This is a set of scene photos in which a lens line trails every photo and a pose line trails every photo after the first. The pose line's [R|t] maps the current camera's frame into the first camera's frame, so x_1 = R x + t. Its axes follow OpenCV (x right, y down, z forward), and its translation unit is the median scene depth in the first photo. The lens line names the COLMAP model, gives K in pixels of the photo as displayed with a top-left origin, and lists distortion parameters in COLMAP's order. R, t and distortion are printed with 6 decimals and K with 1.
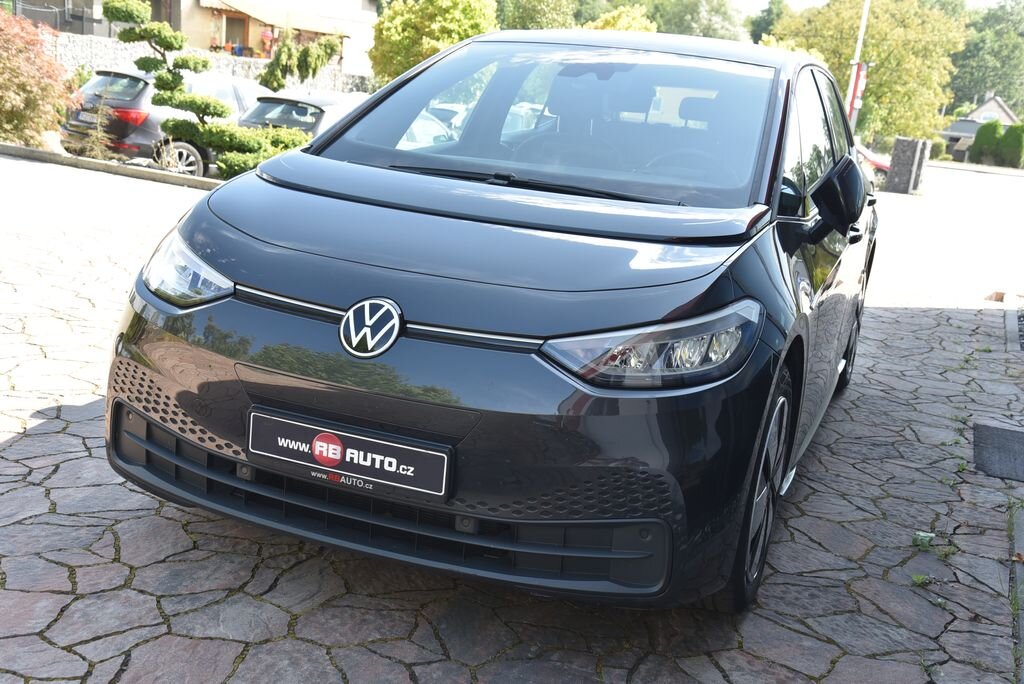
lens RADIAL K [[1125.3, 0, 512.0], [0, 1125.3, 342.0], [0, 0, 1]] dist [0.110014, 0.006542]
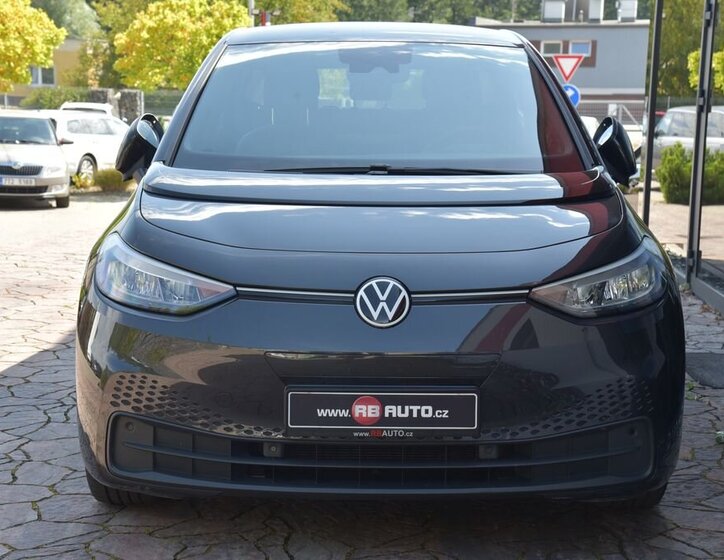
lens RADIAL K [[1467.8, 0, 362.0], [0, 1467.8, 280.0], [0, 0, 1]] dist [0.082897, 3.830611]
pose [[0.925758, -0.137478, 0.352239, -0.686548], [0.160468, 0.986356, -0.036772, 0.017303], [-0.342378, 0.090565, 0.935187, -0.430803]]
